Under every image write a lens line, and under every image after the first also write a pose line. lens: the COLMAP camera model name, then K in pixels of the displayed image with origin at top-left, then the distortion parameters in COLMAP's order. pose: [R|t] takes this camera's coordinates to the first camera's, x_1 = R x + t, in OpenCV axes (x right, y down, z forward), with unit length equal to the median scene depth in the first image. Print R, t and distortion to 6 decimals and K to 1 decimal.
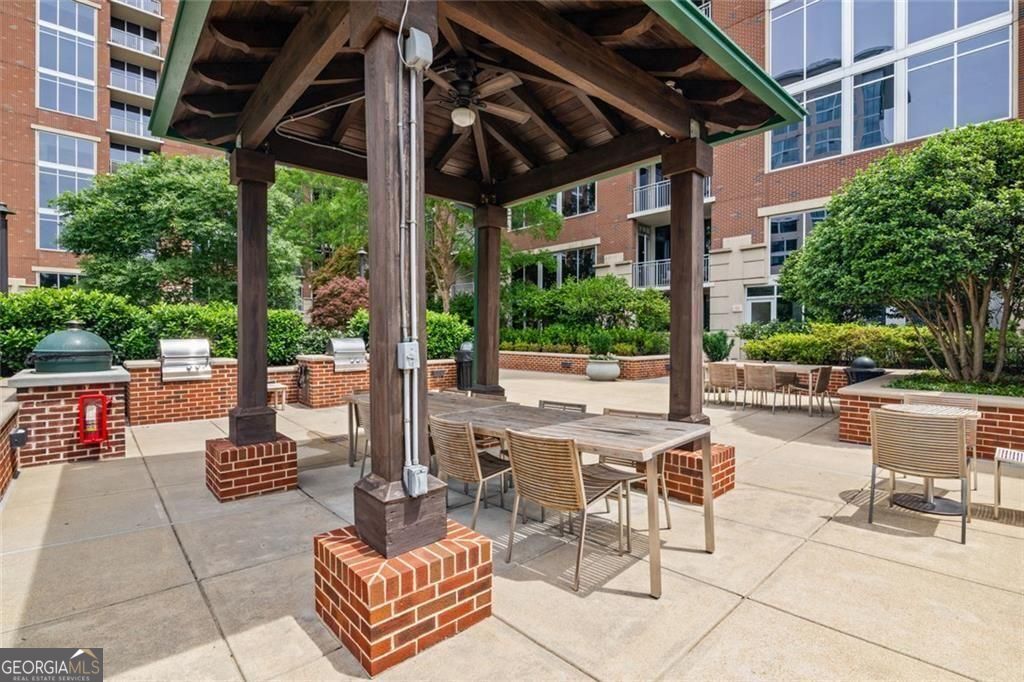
lens RADIAL K [[472.3, 0, 514.0], [0, 472.3, 337.0], [0, 0, 1]] dist [-0.003634, -0.000621]
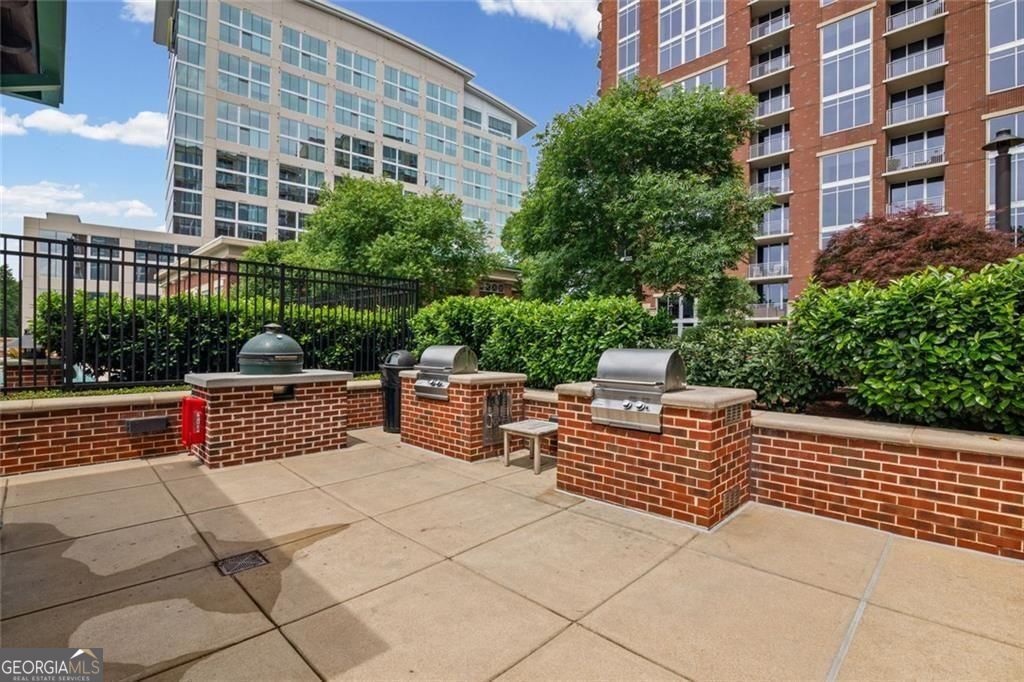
lens RADIAL K [[472.3, 0, 514.0], [0, 472.3, 337.0], [0, 0, 1]] dist [-0.003634, -0.000621]
pose [[0.075598, -0.007068, -0.997113, 0.018041], [-0.017302, 0.999815, -0.008399, -0.000972], [0.996988, 0.017887, 0.075462, 0.213560]]
